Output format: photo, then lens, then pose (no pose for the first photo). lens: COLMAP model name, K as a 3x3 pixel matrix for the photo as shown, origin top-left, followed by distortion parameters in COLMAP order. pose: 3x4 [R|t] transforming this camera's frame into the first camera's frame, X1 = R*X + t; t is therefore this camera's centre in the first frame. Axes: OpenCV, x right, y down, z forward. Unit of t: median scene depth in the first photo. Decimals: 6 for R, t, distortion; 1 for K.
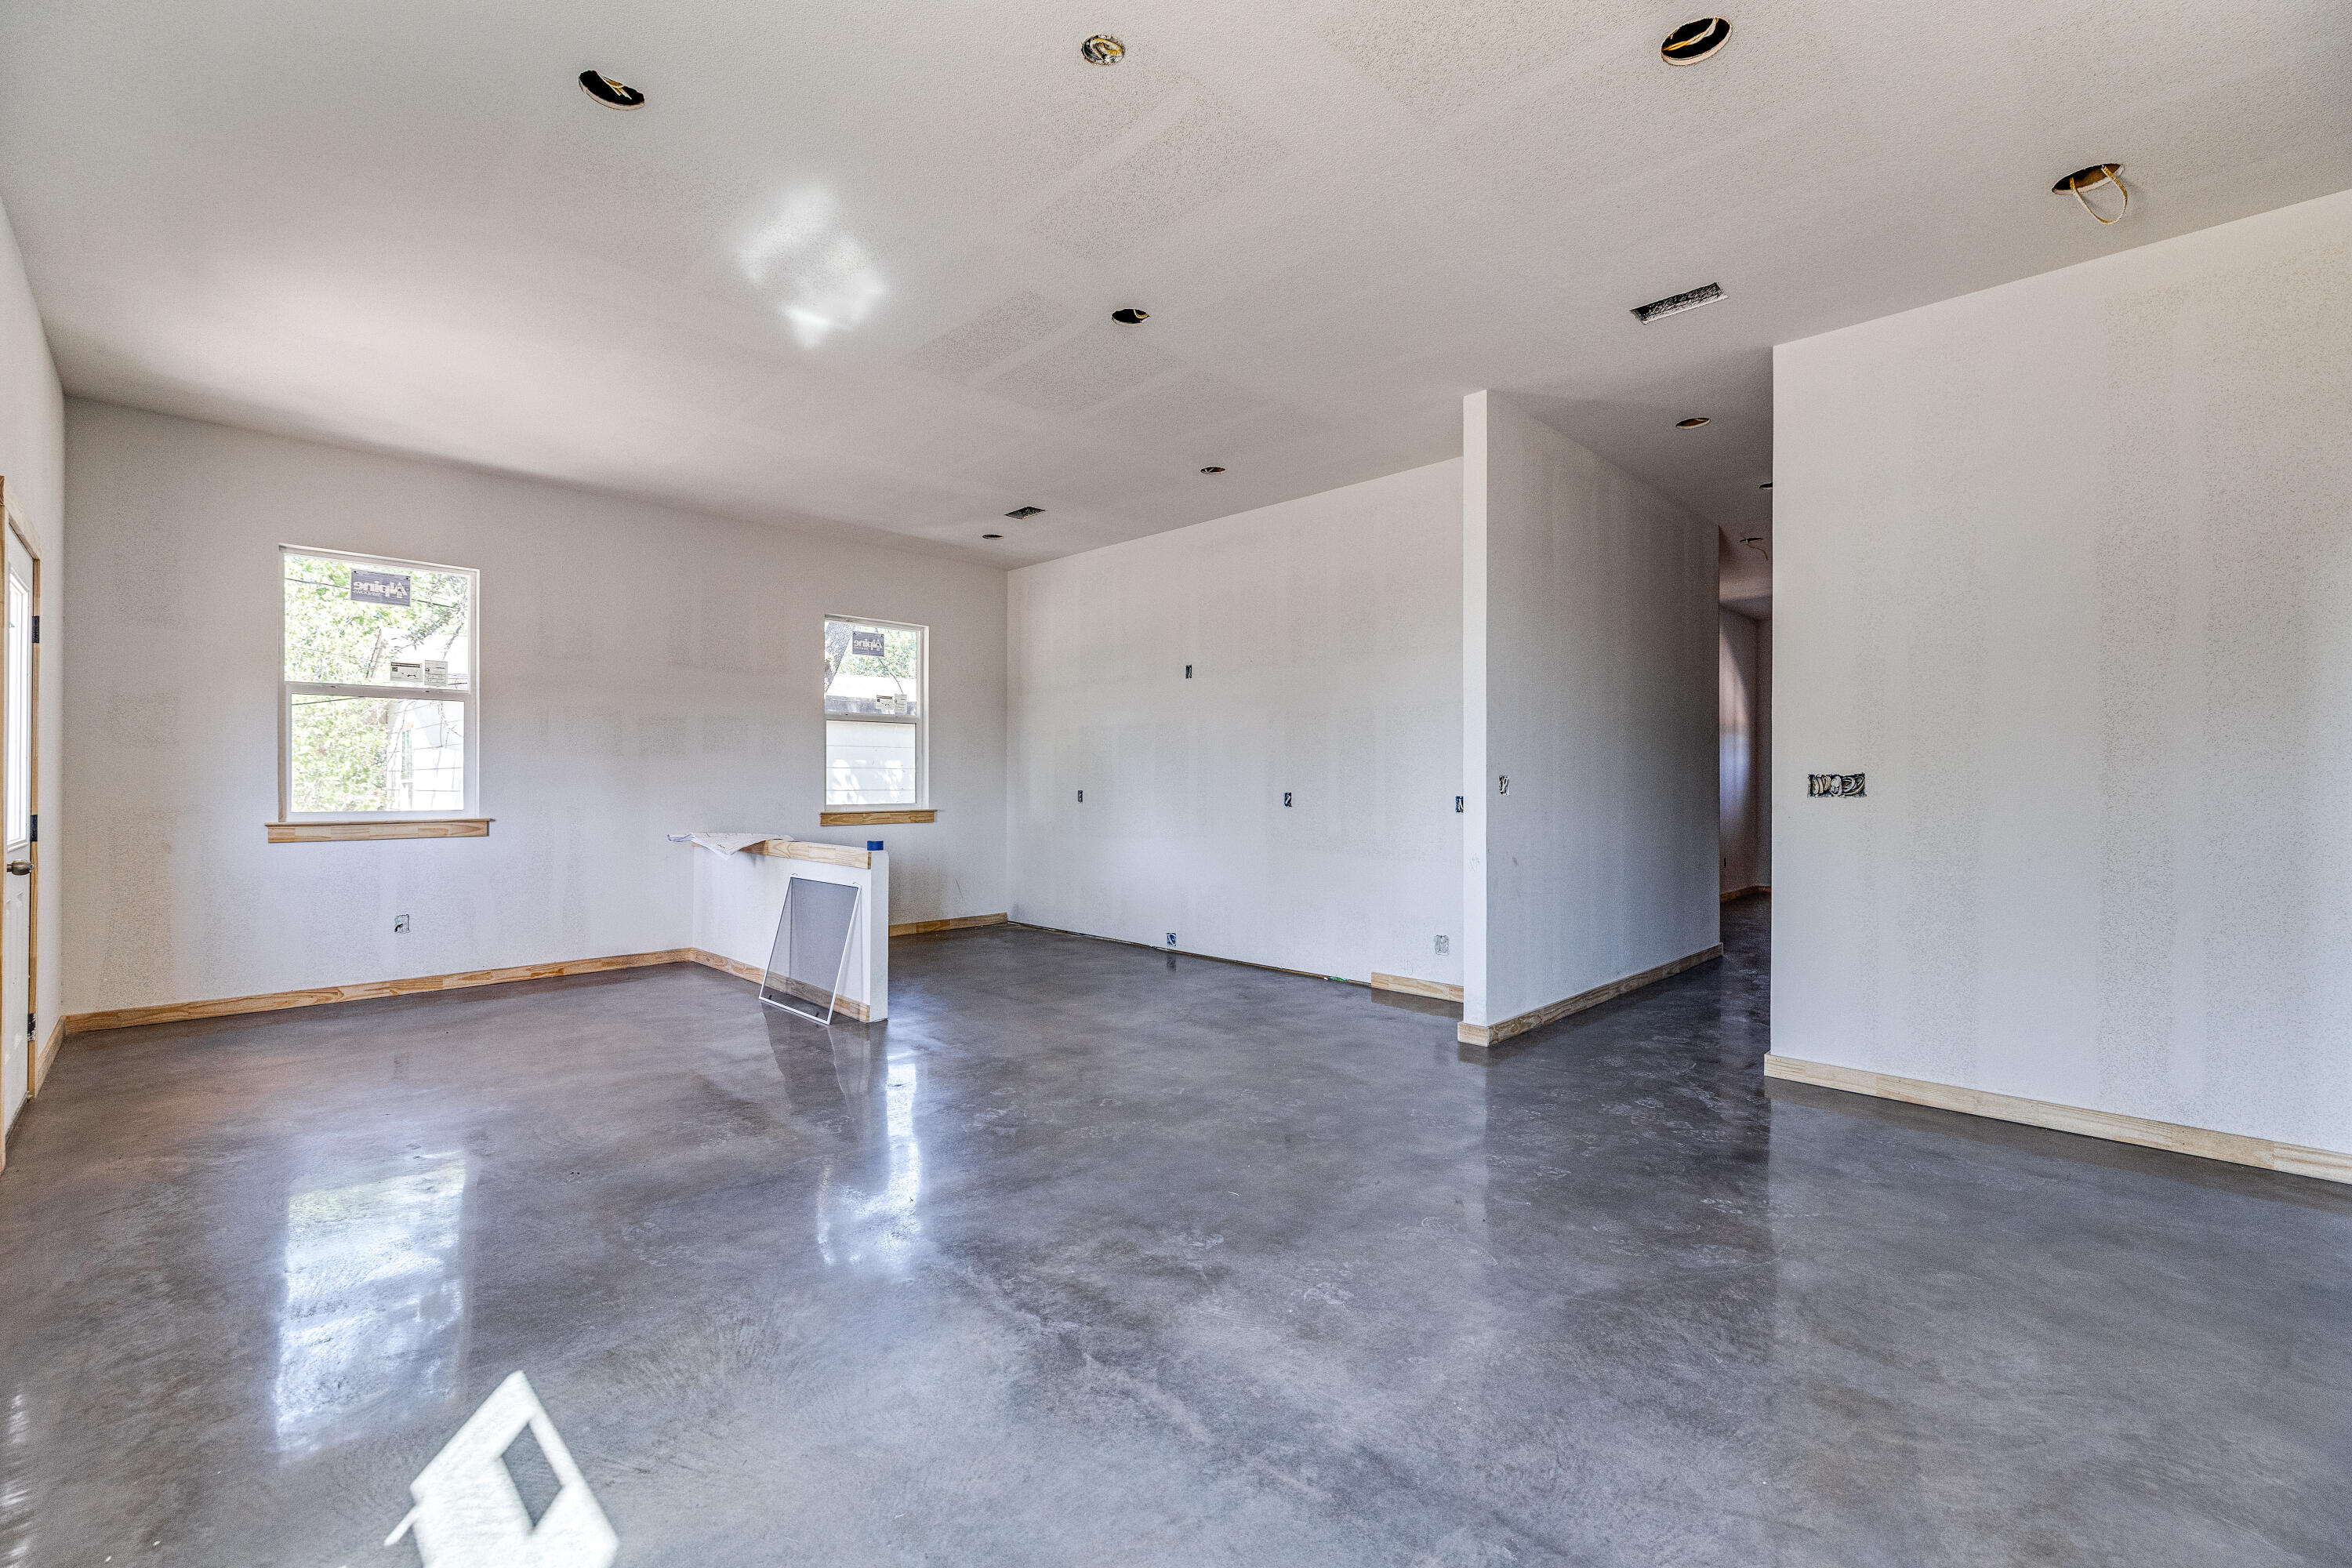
lens RADIAL K [[989.5, 0, 1179.5], [0, 989.5, 776.0], [0, 0, 1]] dist [0.001178, -0.000207]
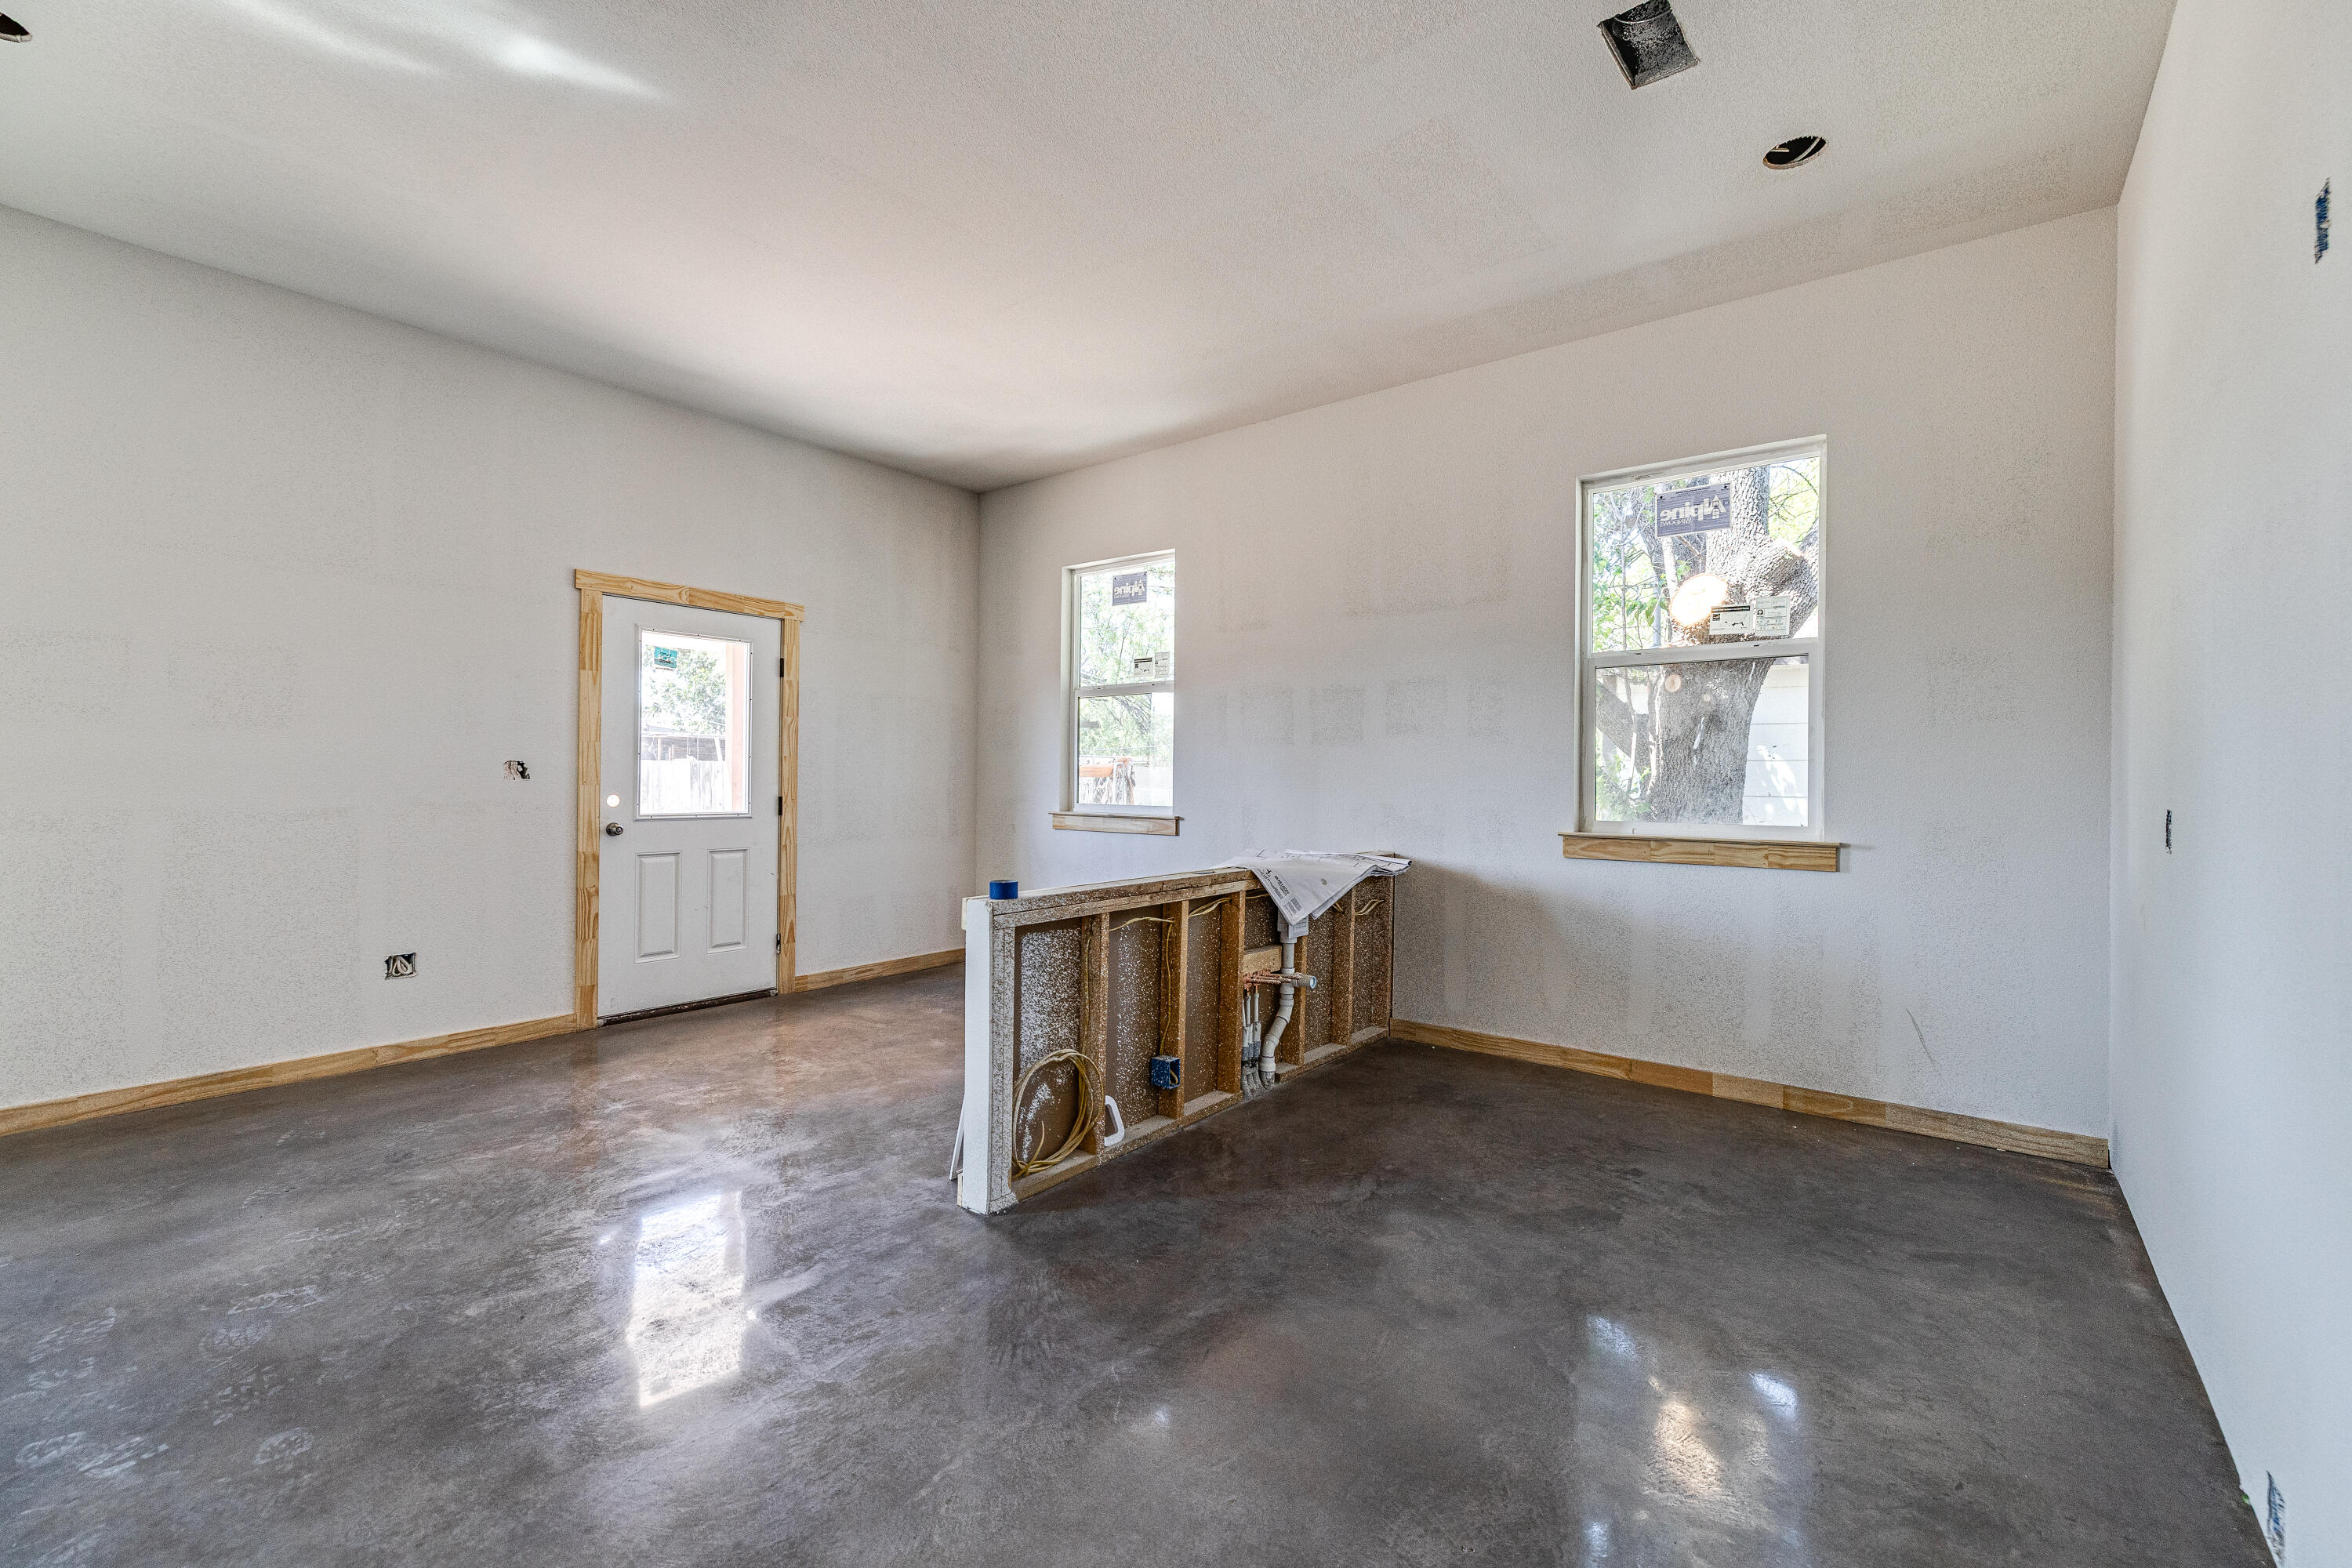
lens RADIAL K [[988.3, 0, 1186.9], [0, 988.3, 780.4], [0, 0, 1]] dist [0.001693, -0.000033]
pose [[0.120924, 0.002642, -0.992658, 0.278976], [-0.001580, 0.999996, 0.002469, 0.008939], [0.992661, 0.001270, 0.120928, 1.171358]]
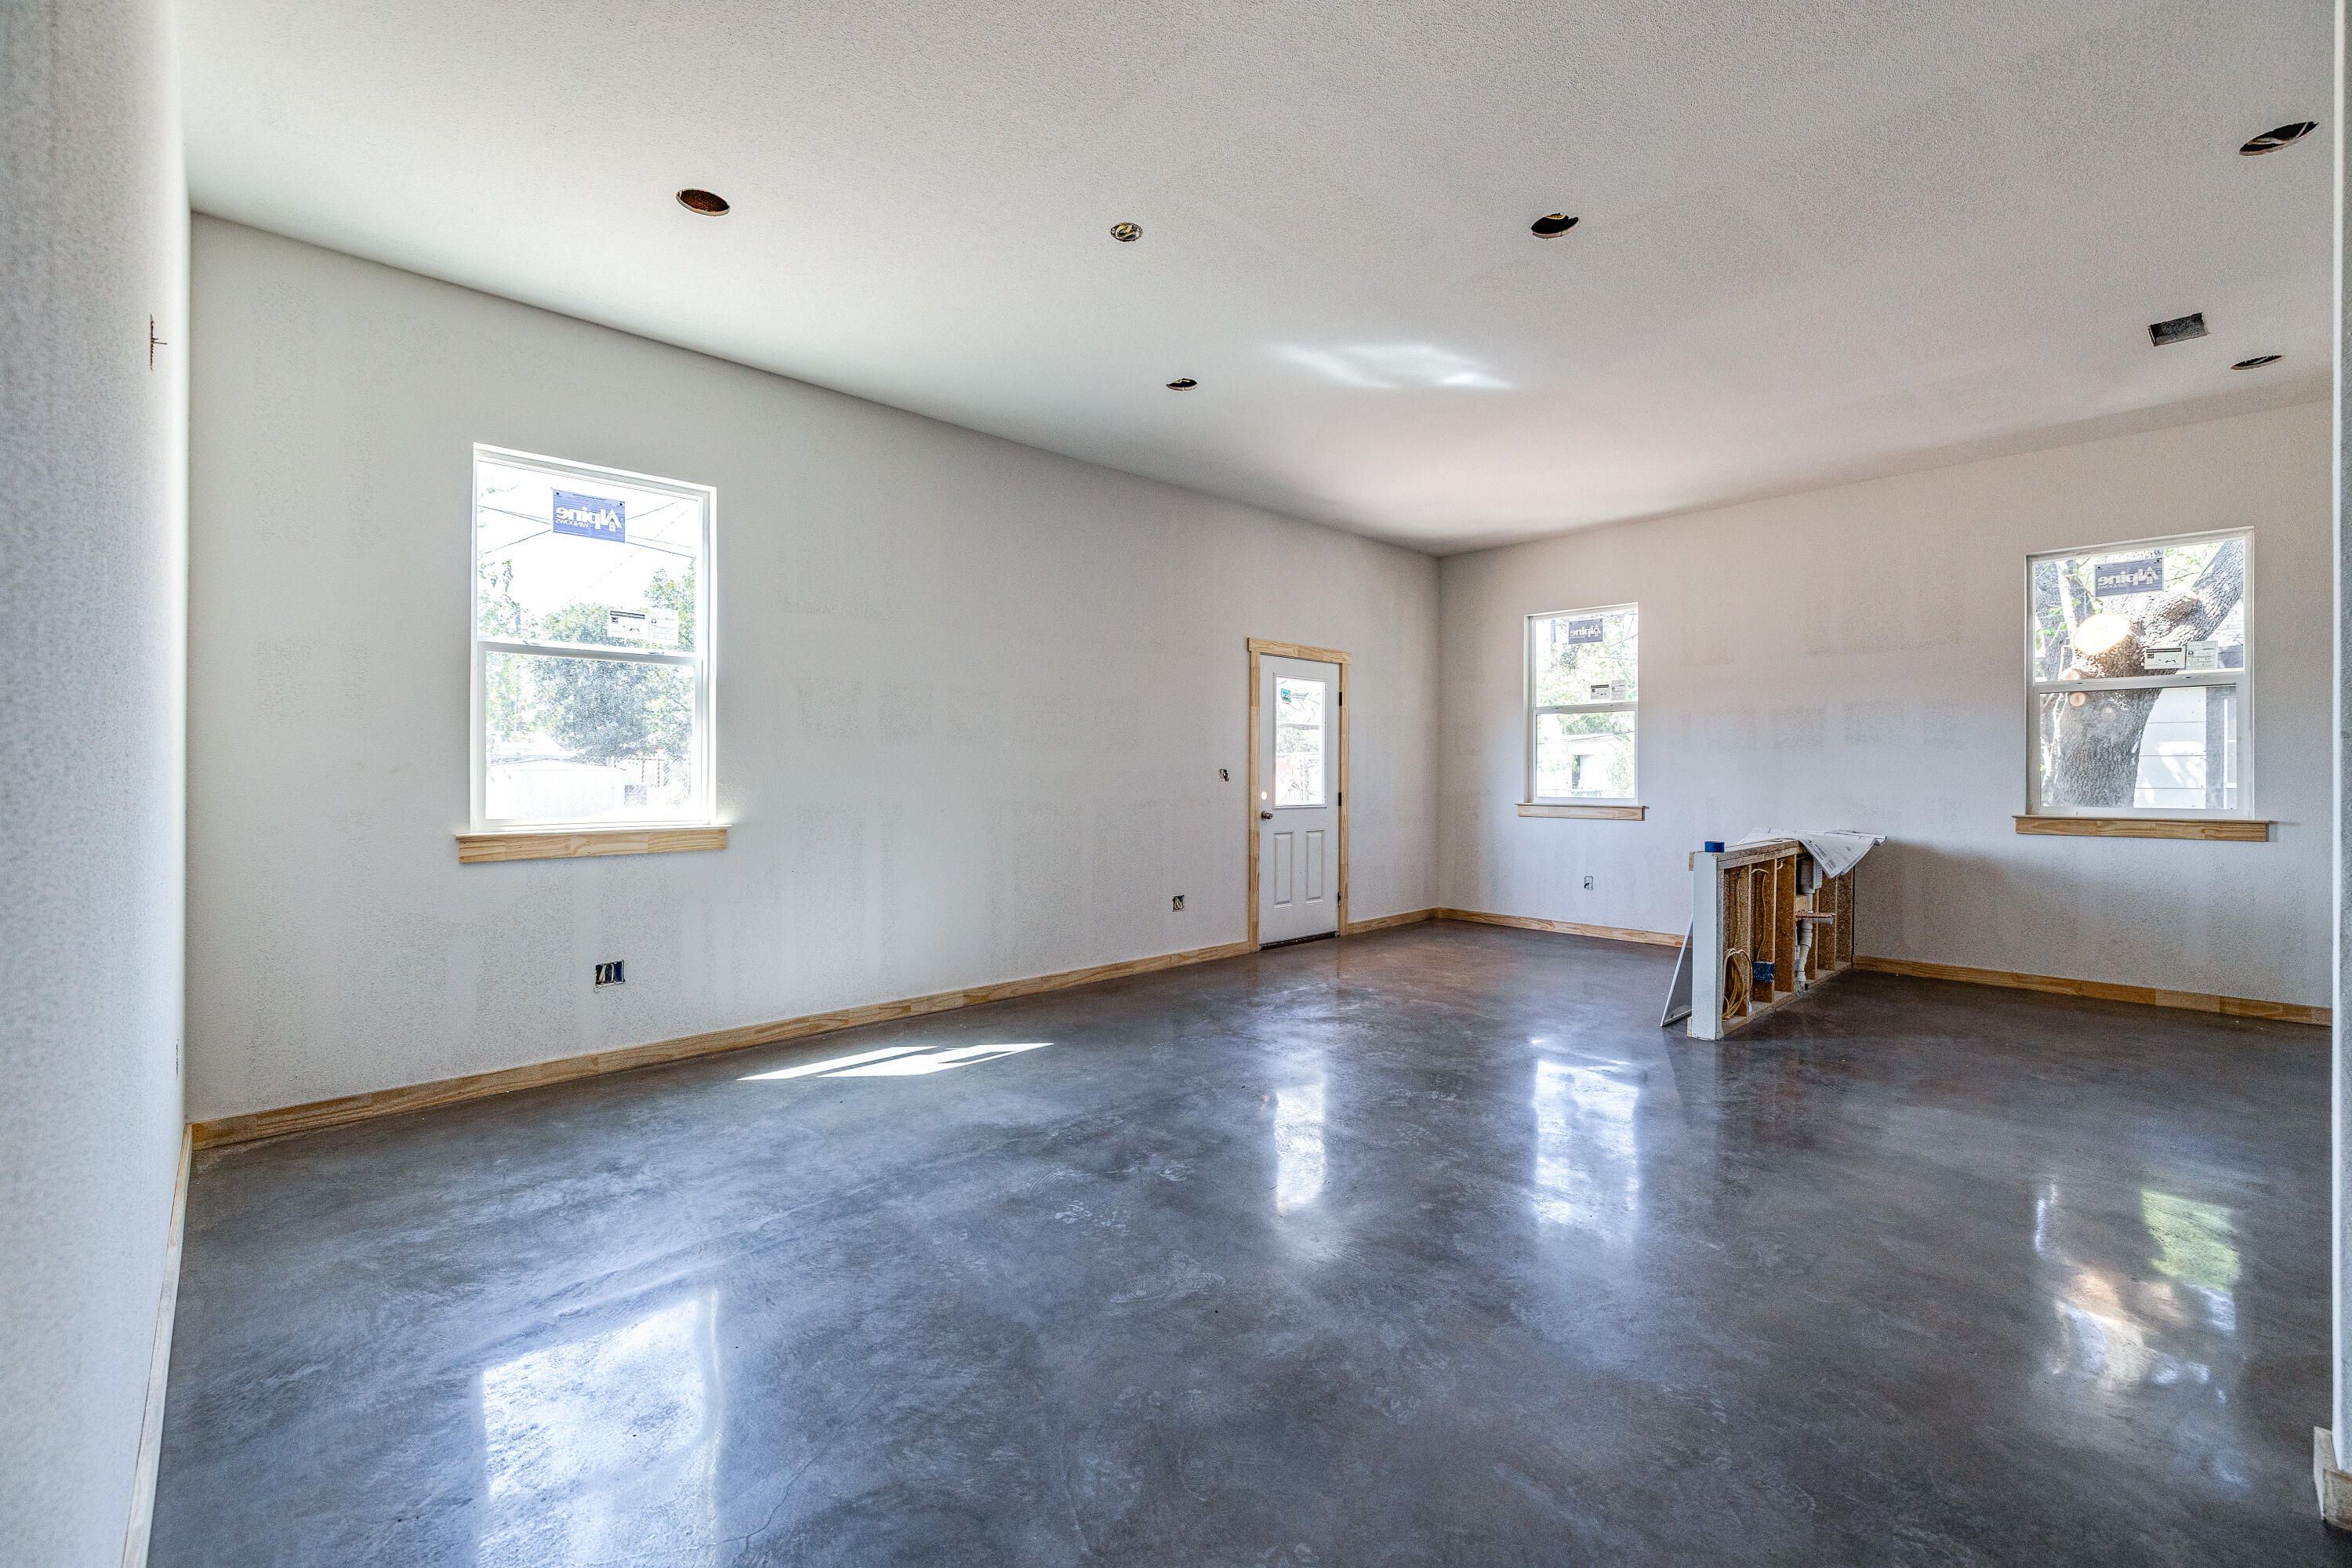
lens RADIAL K [[989.5, 0, 1179.5], [0, 989.5, 776.0], [0, 0, 1]] dist [0.001178, -0.000207]
pose [[-0.027730, 0.001920, -0.999614, 0.690353], [0.006693, 0.999976, 0.001735, 0.000343], [0.999593, -0.006643, -0.027742, 0.606986]]
